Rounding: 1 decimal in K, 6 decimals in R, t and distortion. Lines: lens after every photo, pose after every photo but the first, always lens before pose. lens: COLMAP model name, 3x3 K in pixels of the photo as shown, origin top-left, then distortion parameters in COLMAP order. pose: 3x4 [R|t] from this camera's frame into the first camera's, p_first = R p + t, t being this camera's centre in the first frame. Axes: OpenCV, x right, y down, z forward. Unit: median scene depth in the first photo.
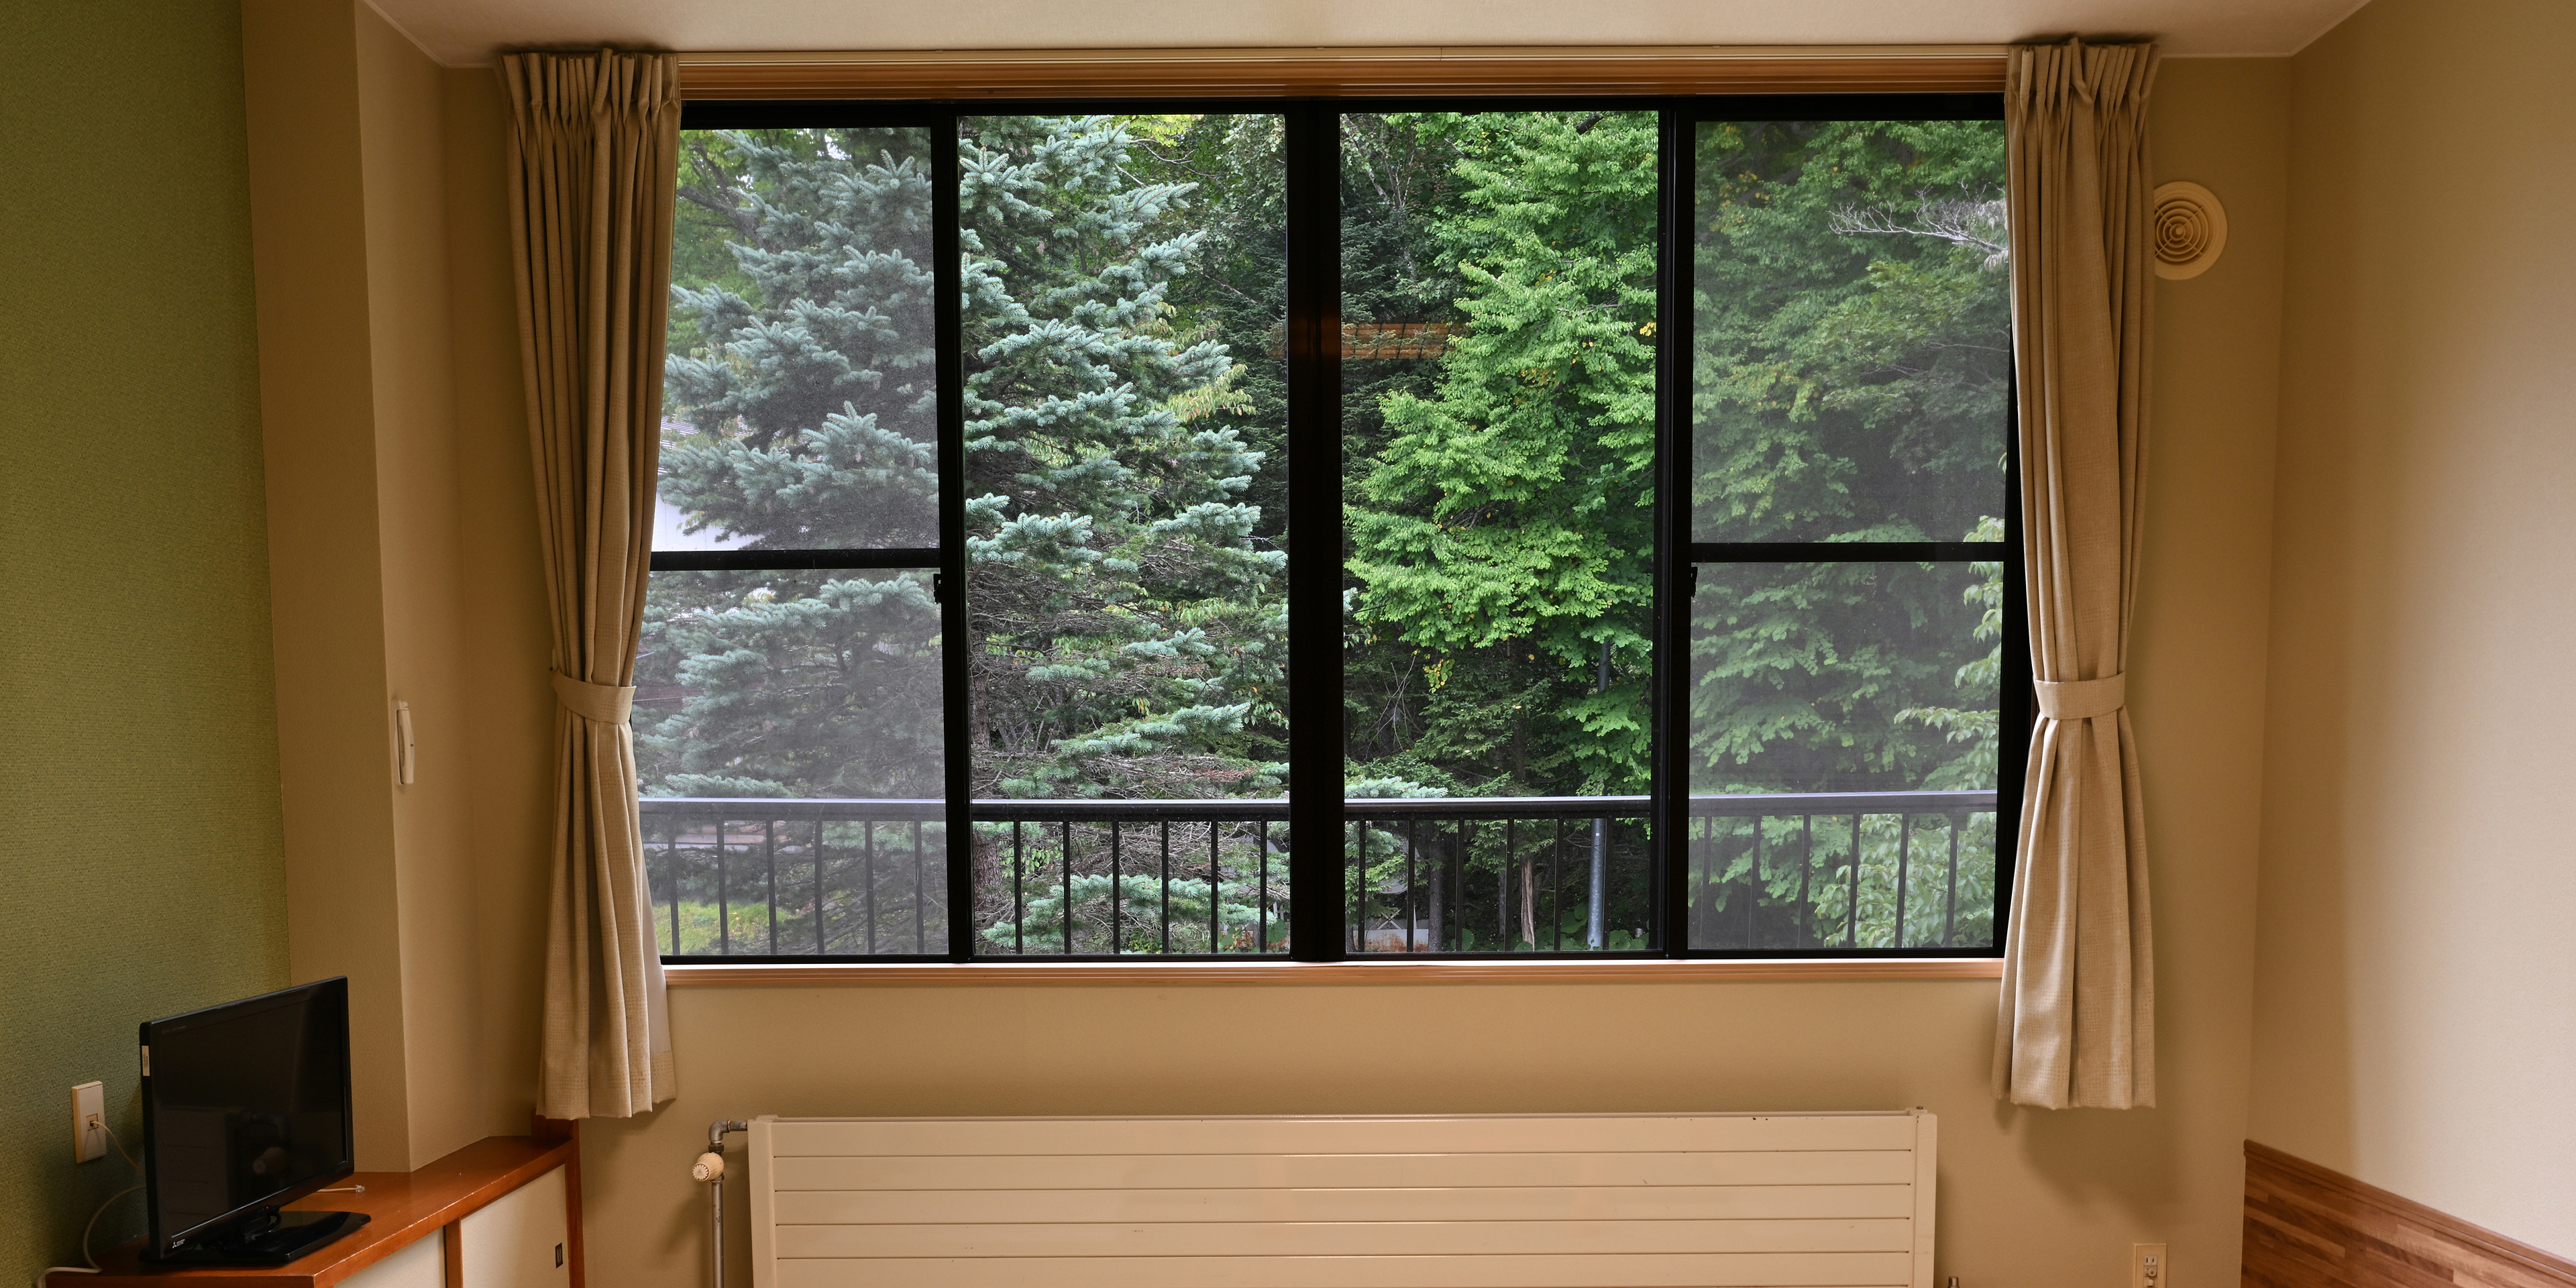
lens RADIAL K [[1965.3, 0, 1287.1], [0, 1965.3, 960.4], [0, 0, 1]] dist [-0.002461, -0.003975]
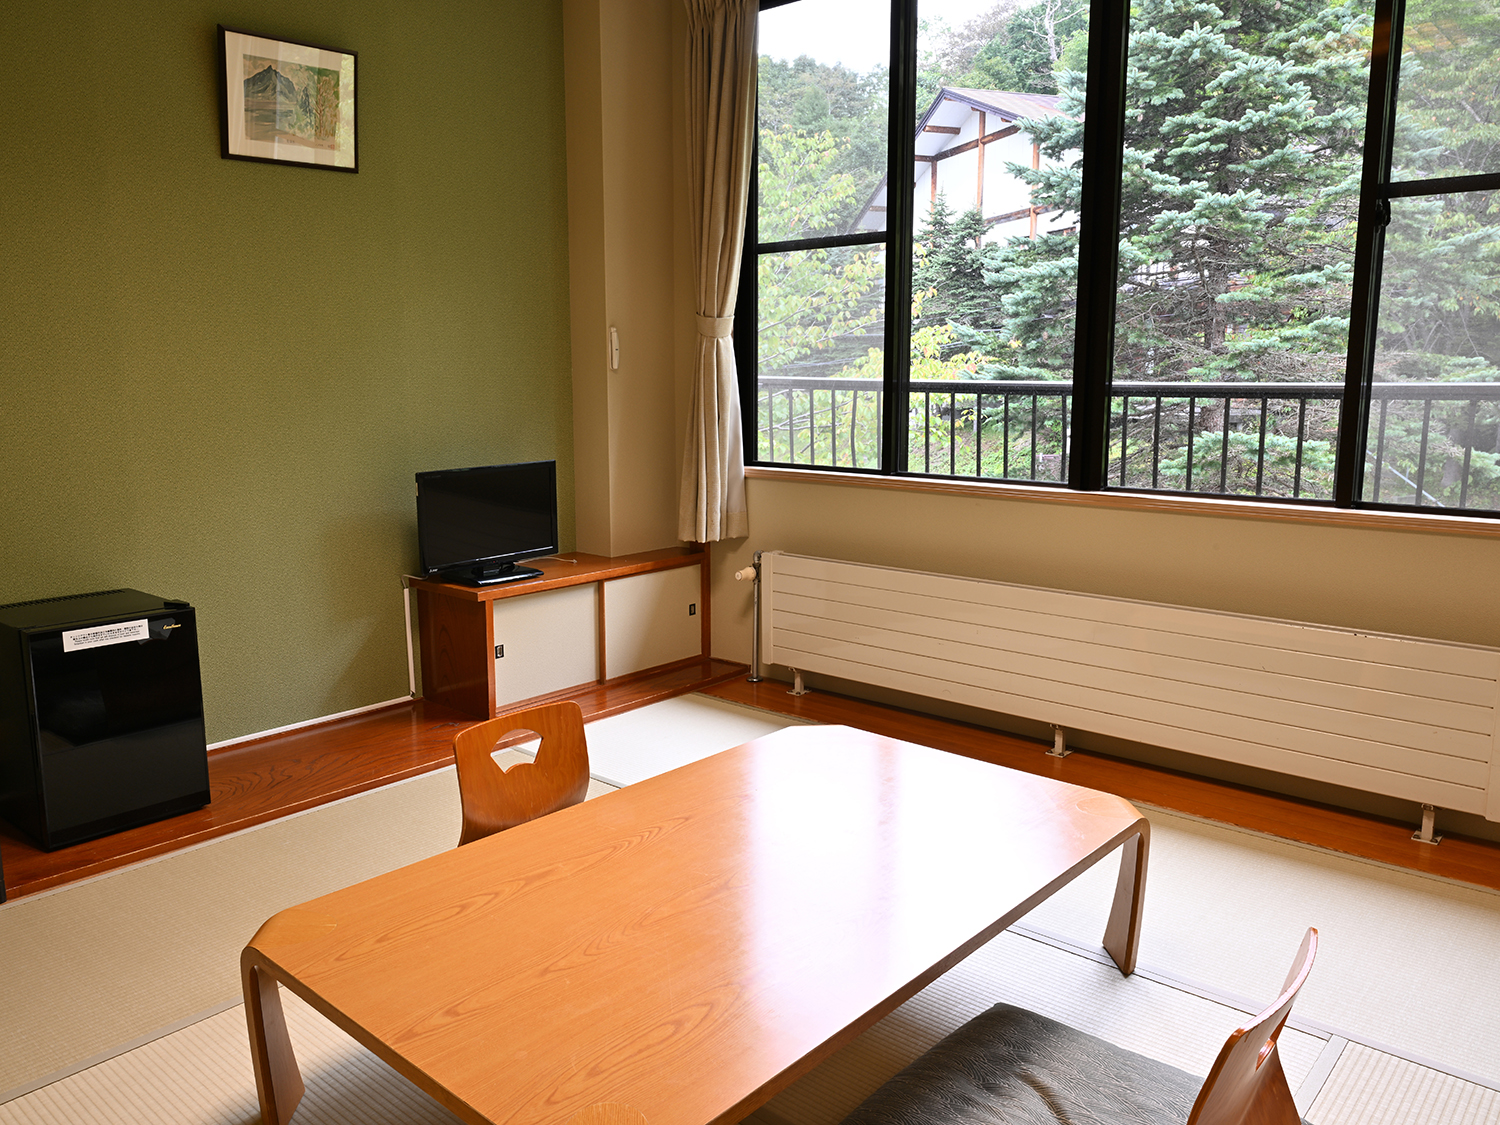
lens RADIAL K [[1144.8, 0, 750.0], [0, 1144.8, 562.5], [0, 0, 1]] dist [0.002781, -0.002994]
pose [[0.756204, 0.114724, -0.644201, 0.208998], [-0.064424, 0.992780, 0.101177, -0.008915], [0.651157, -0.035008, 0.758135, 0.082967]]
